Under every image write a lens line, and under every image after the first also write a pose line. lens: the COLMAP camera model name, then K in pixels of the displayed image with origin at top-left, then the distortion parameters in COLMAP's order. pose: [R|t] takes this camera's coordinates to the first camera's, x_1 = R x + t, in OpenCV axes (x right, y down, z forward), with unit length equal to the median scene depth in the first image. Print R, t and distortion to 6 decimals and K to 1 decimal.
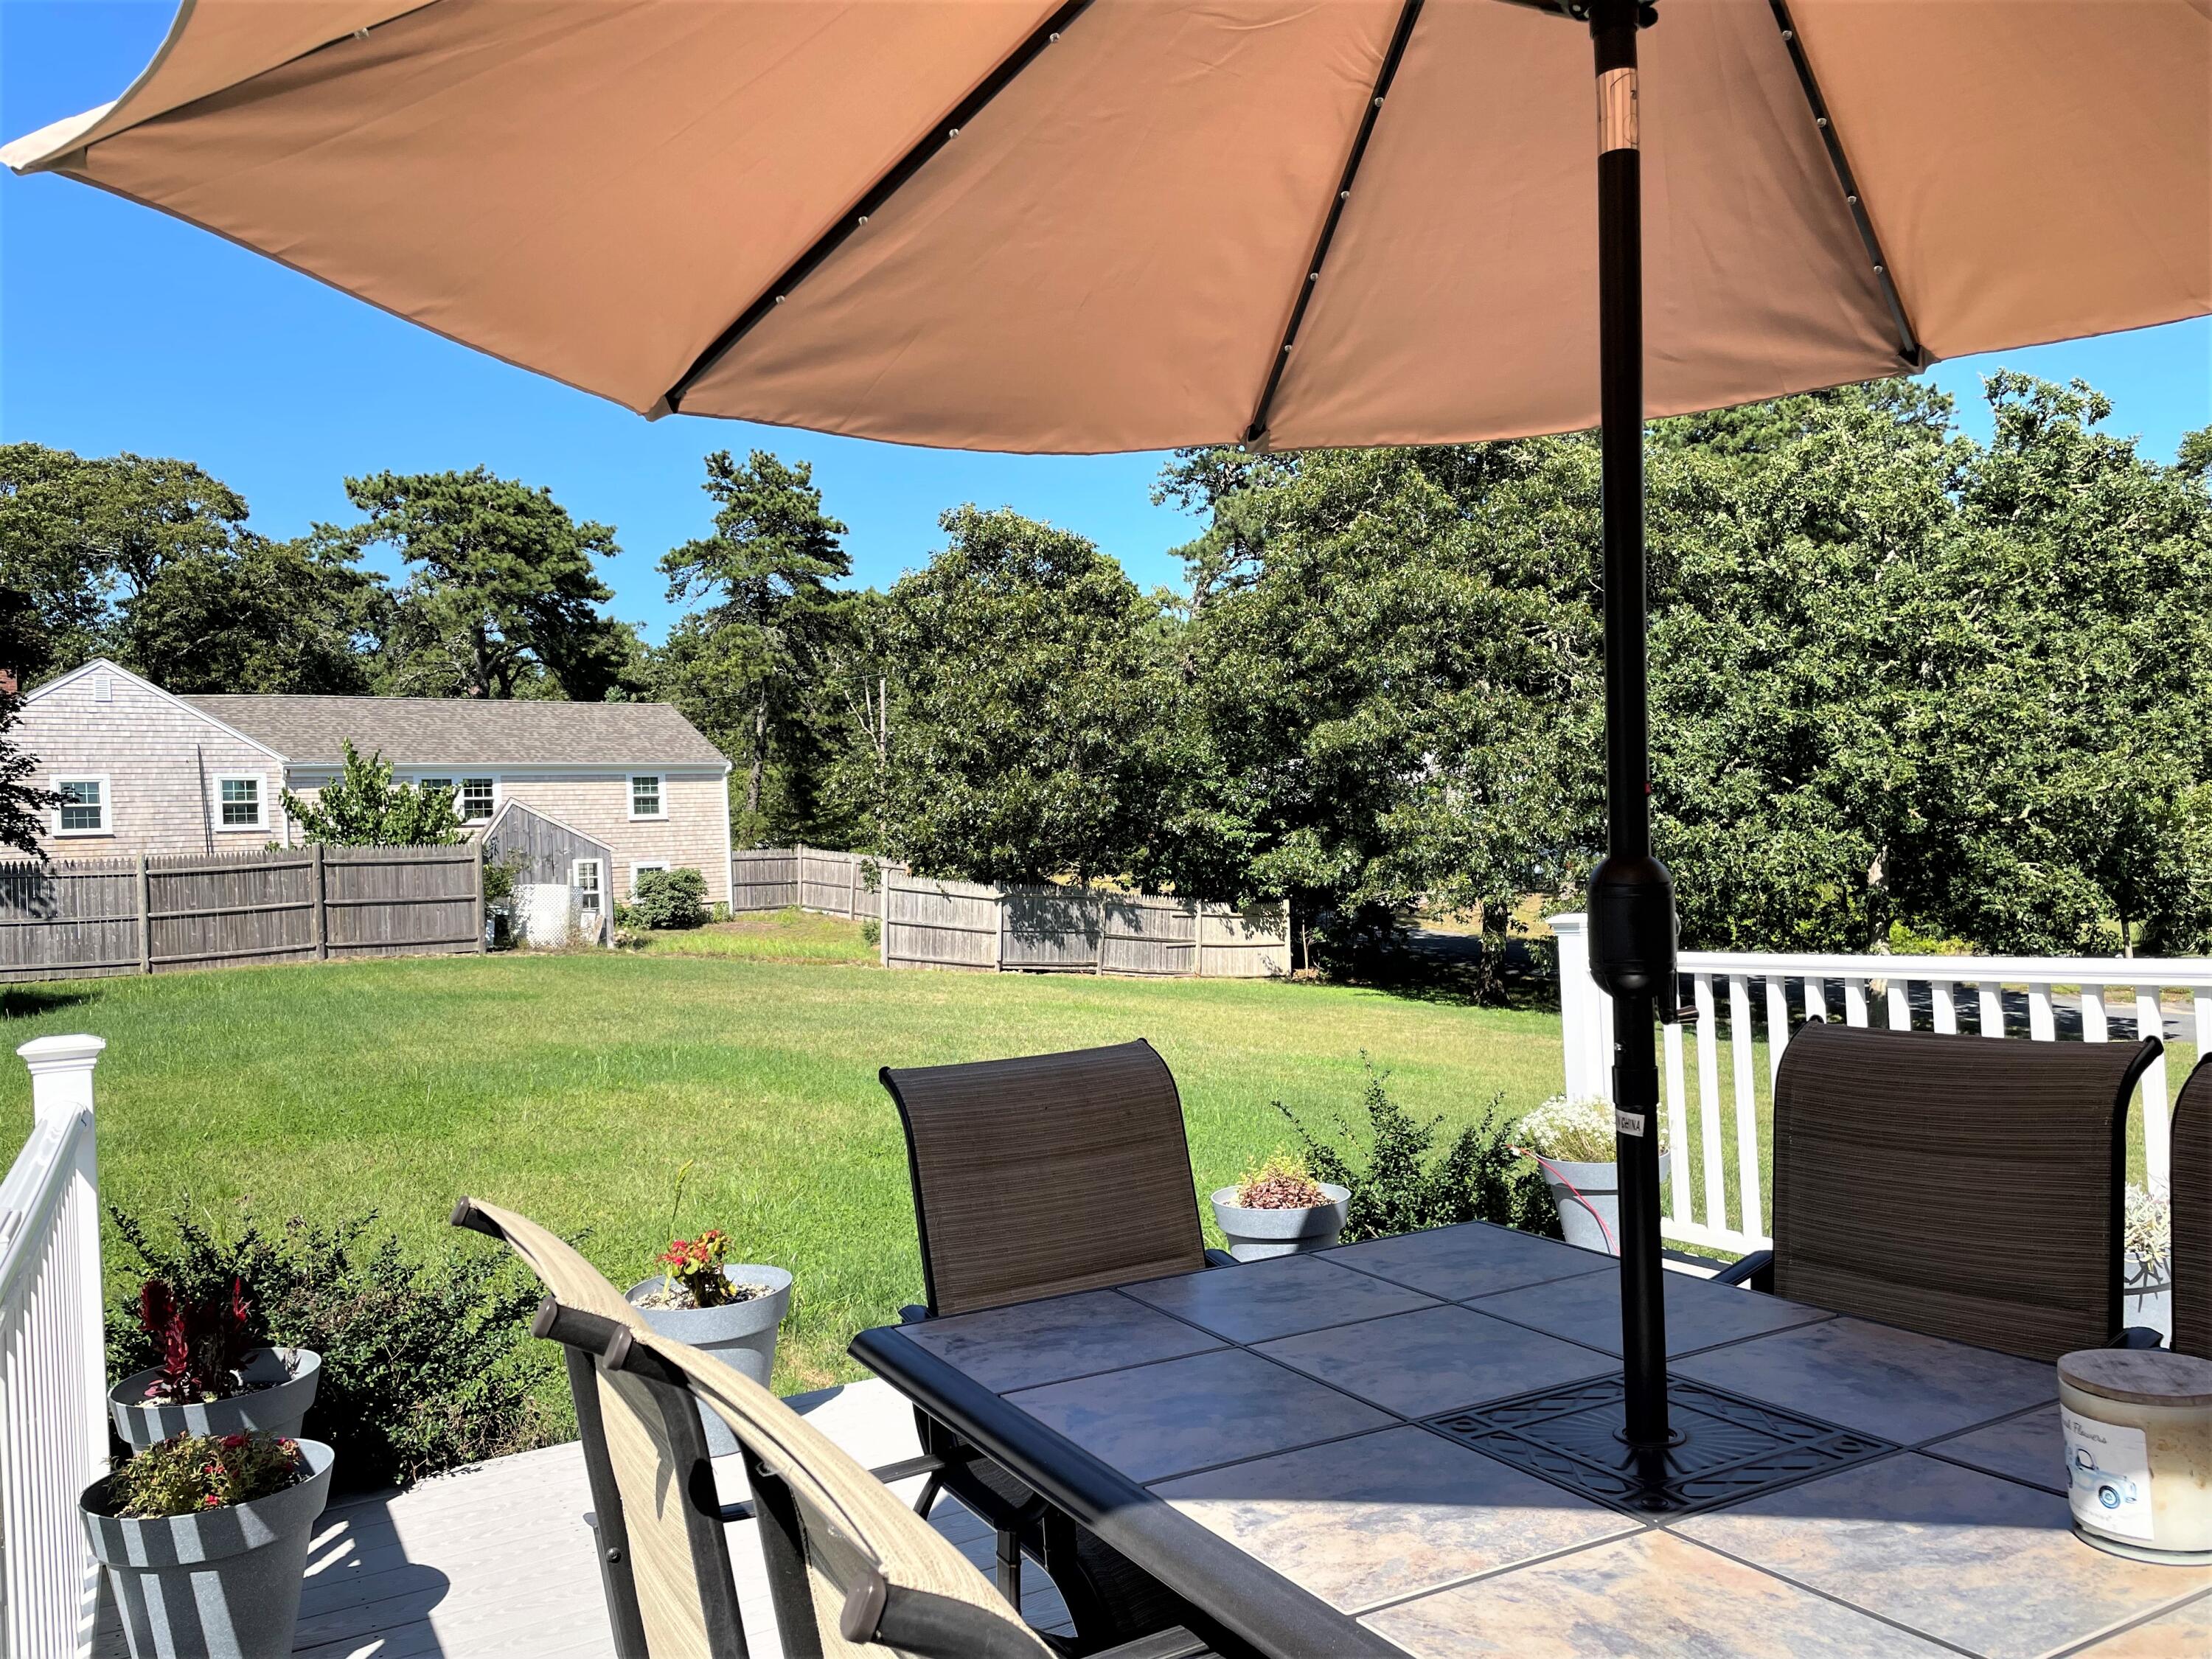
lens RADIAL K [[1738.6, 0, 1106.0], [0, 1738.6, 829.5], [0, 0, 1]] dist [0.076197, -0.112779]
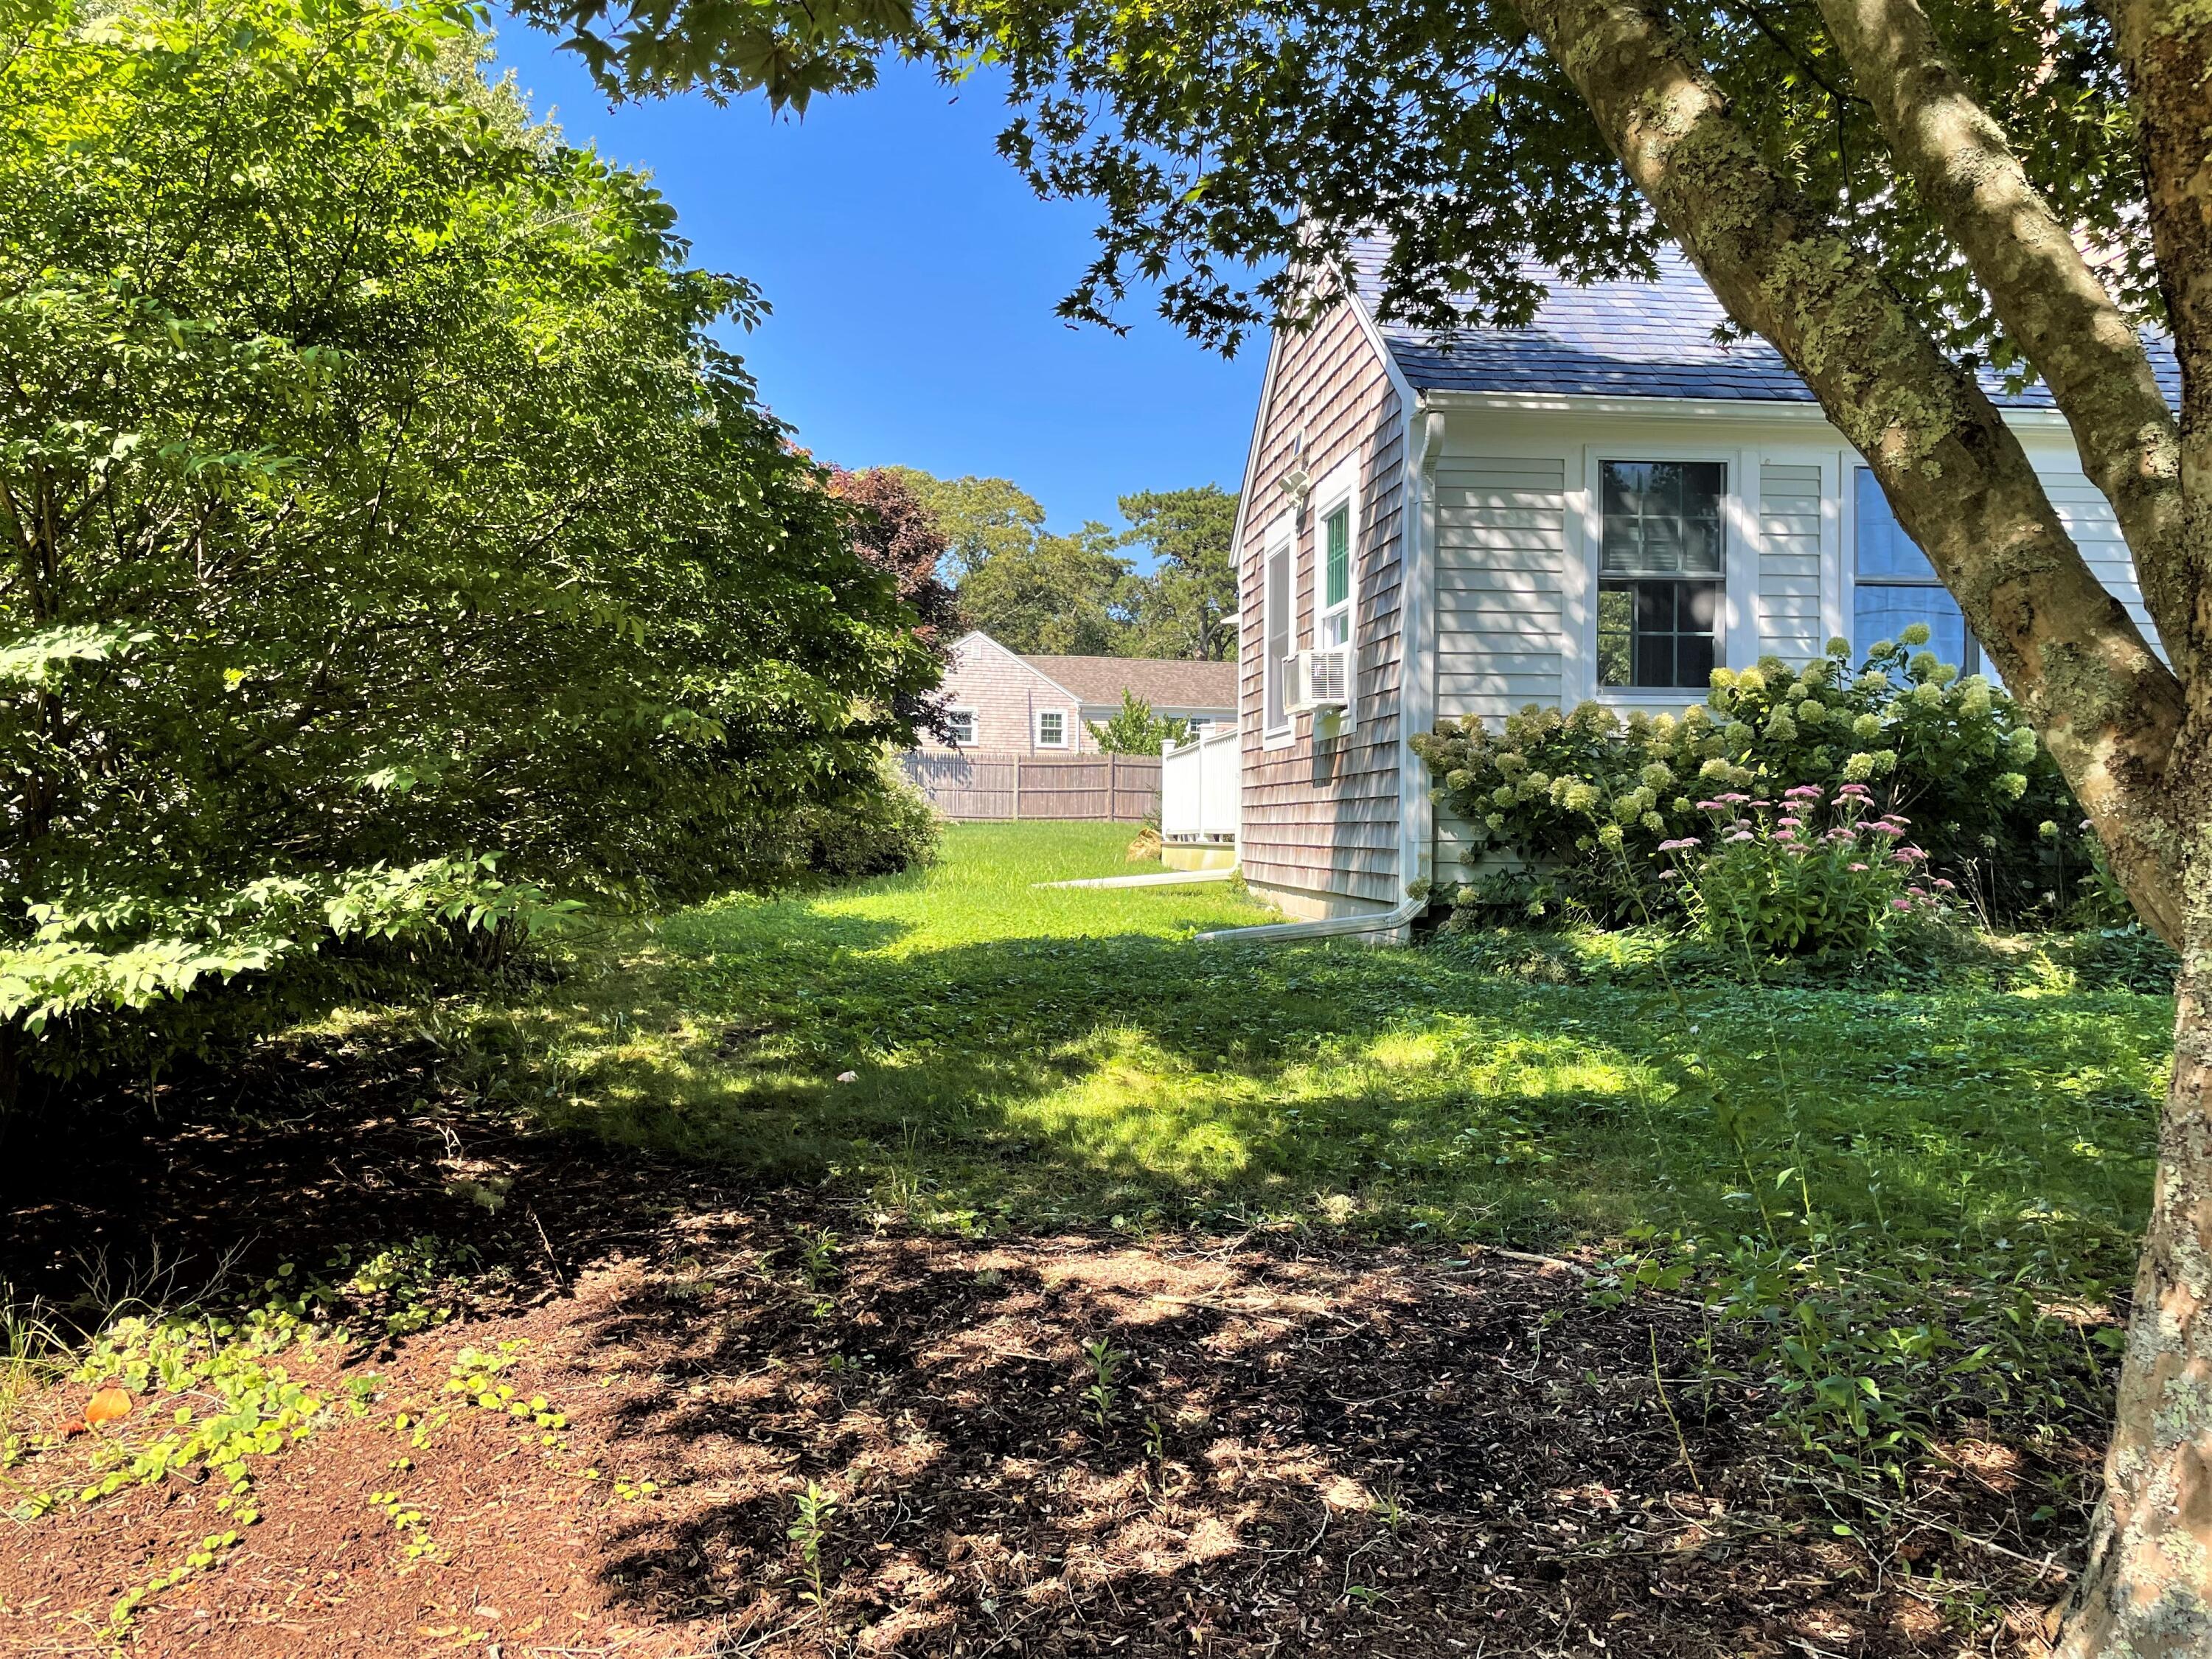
lens RADIAL K [[1738.6, 0, 1106.0], [0, 1738.6, 829.5], [0, 0, 1]] dist [0.076197, -0.112779]
pose [[0.925168, 0.057702, -0.375147, 0.079321], [-0.049485, 0.998278, 0.031508, 0.015691], [0.376319, -0.010586, 0.926430, -0.255849]]
